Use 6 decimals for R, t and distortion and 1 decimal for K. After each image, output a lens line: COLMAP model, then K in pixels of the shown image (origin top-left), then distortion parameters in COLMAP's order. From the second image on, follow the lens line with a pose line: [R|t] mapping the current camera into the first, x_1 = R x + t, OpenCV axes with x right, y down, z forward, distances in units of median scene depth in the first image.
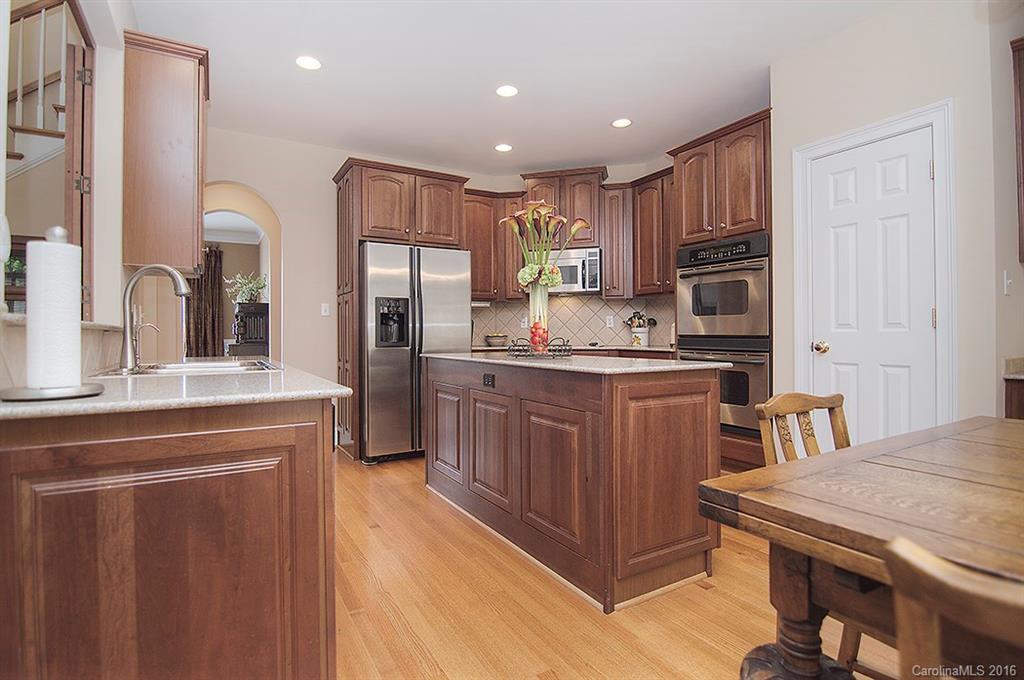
lens RADIAL K [[504.9, 0, 512.0], [0, 504.9, 340.0], [0, 0, 1]] dist [-0.020538, -0.000962]
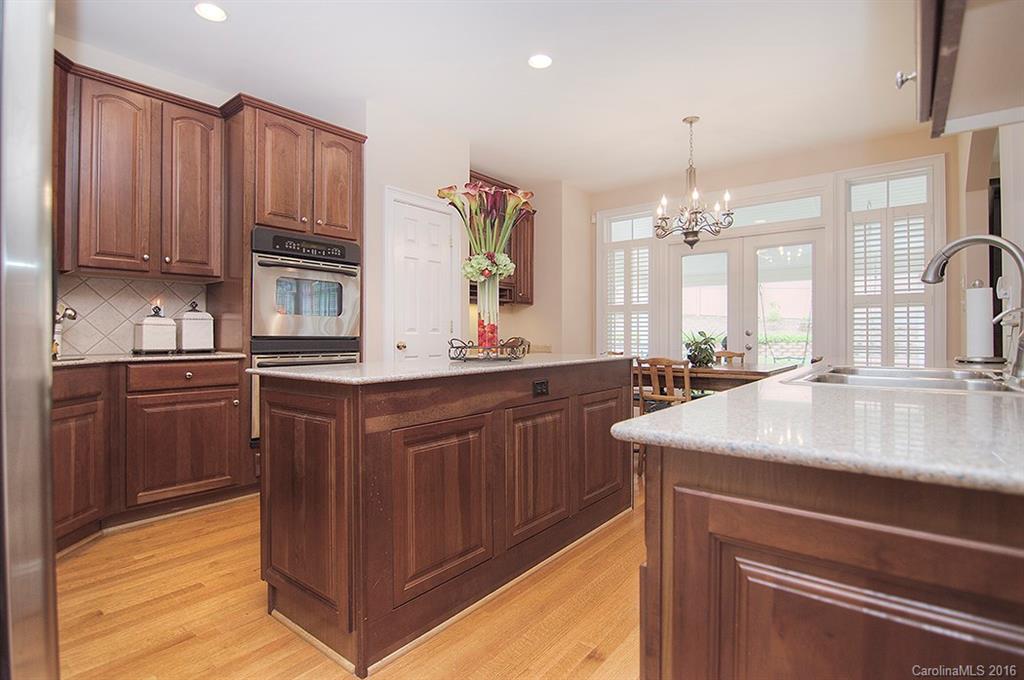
lens RADIAL K [[504.9, 0, 512.0], [0, 504.9, 340.0], [0, 0, 1]] dist [-0.020538, -0.000962]
pose [[-0.352305, -0.003559, 0.935878, -0.657710], [0.012823, 0.999881, 0.008630, -0.006961], [-0.935797, 0.015041, -0.352217, 1.078504]]
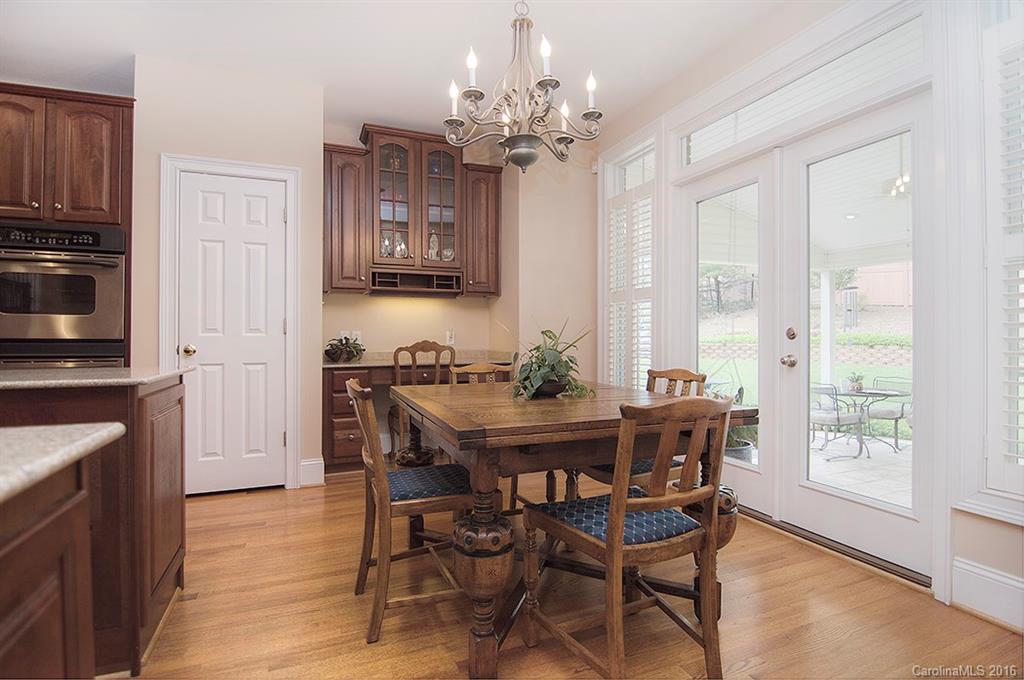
lens RADIAL K [[504.9, 0, 512.0], [0, 504.9, 340.0], [0, 0, 1]] dist [-0.020538, -0.000962]
pose [[0.146140, 0.001385, 0.989263, -0.300579], [0.010576, 0.999940, -0.002963, 0.003195], [-0.989207, 0.010895, 0.146117, 0.153699]]
